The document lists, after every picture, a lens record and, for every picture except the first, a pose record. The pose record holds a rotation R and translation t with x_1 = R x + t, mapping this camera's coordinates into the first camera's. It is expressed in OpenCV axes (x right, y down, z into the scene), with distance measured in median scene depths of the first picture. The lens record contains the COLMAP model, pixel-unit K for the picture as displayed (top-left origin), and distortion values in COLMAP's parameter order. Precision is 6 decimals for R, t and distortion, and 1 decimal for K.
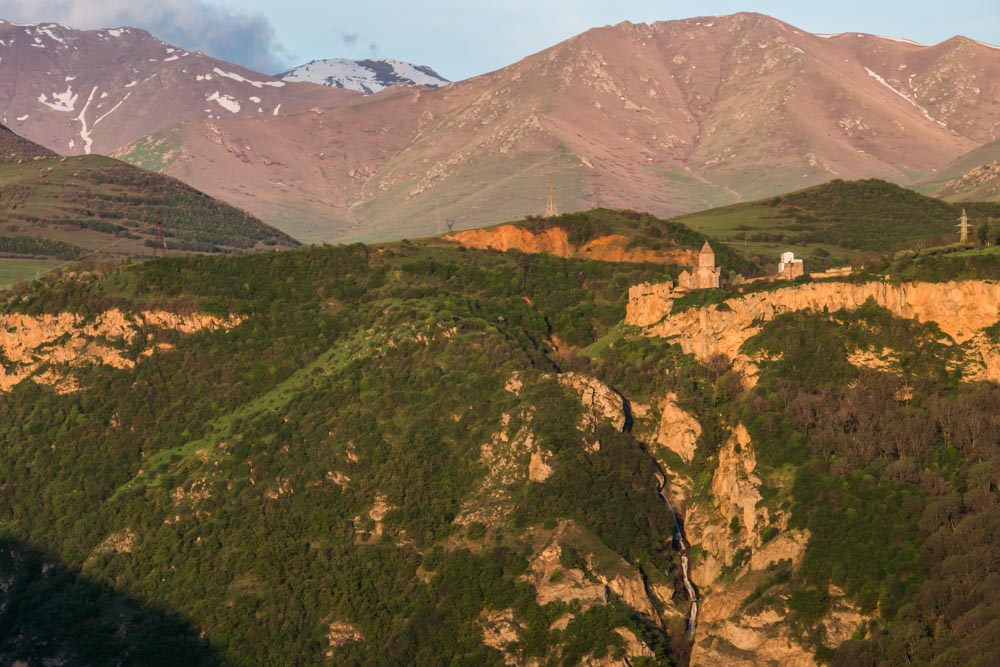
lens RADIAL K [[3760.3, 0, 500.0], [0, 3760.3, 333.5], [0, 0, 1]] dist [0.898569, 0.855980]
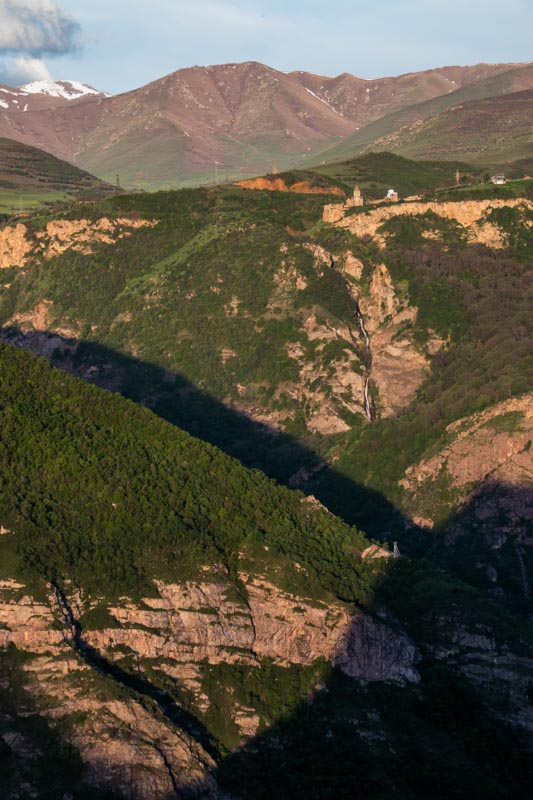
lens RADIAL K [[1785.6, 0, 266.5], [0, 1785.6, 400.0], [0, 0, 1]] dist [0.357221, 0.301555]
pose [[0.994106, -0.026564, 0.105106, -0.127486], [0.015102, 0.993995, 0.108377, -0.014004], [-0.107354, -0.106151, 0.988538, -0.128711]]
